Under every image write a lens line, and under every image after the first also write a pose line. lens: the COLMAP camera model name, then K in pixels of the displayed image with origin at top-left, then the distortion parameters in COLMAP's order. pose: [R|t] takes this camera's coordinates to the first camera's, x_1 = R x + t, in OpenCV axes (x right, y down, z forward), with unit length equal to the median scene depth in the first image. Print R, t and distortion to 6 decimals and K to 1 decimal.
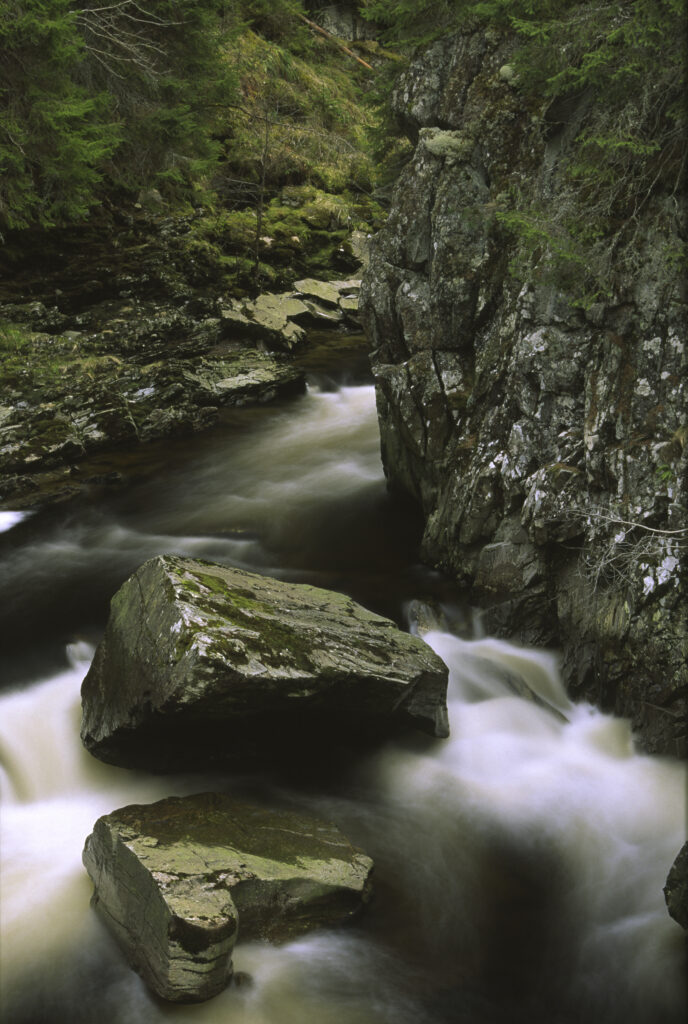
lens RADIAL K [[2541.4, 0, 334.4], [0, 2541.4, 483.1], [0, 0, 1]] dist [0.332629, 0.000000]
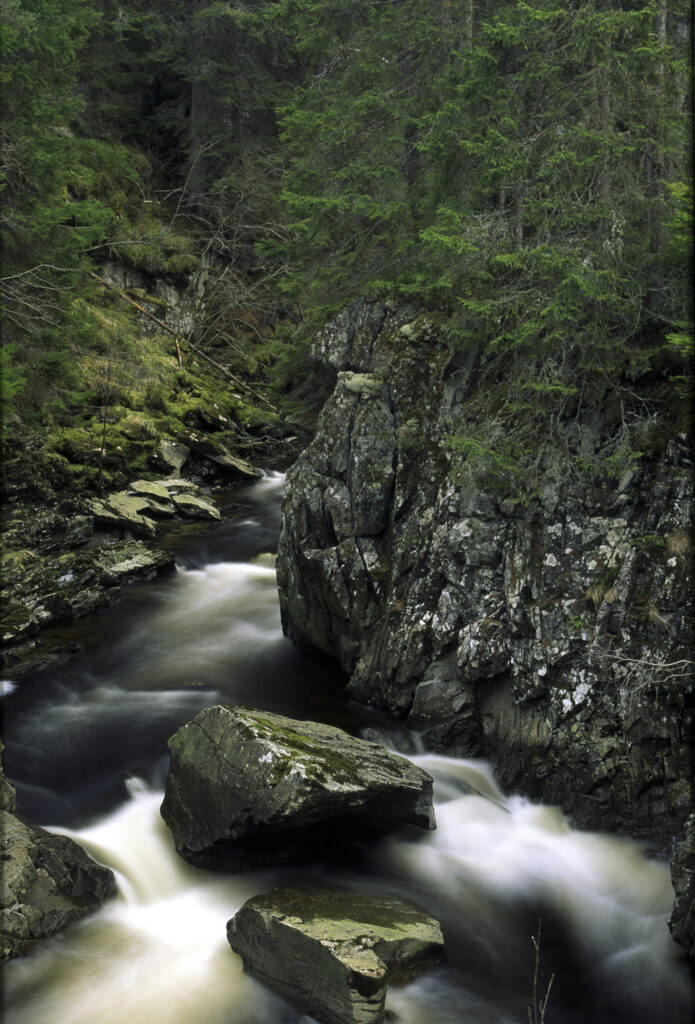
lens RADIAL K [[2165.8, 0, 370.6], [0, 2165.8, 486.7], [0, 0, 1]] dist [0.199140, 0.000000]
pose [[0.973543, -0.038059, 0.225311, -0.216151], [0.052528, 0.996900, -0.058575, -0.012764], [-0.222384, 0.068860, 0.972524, -0.101553]]
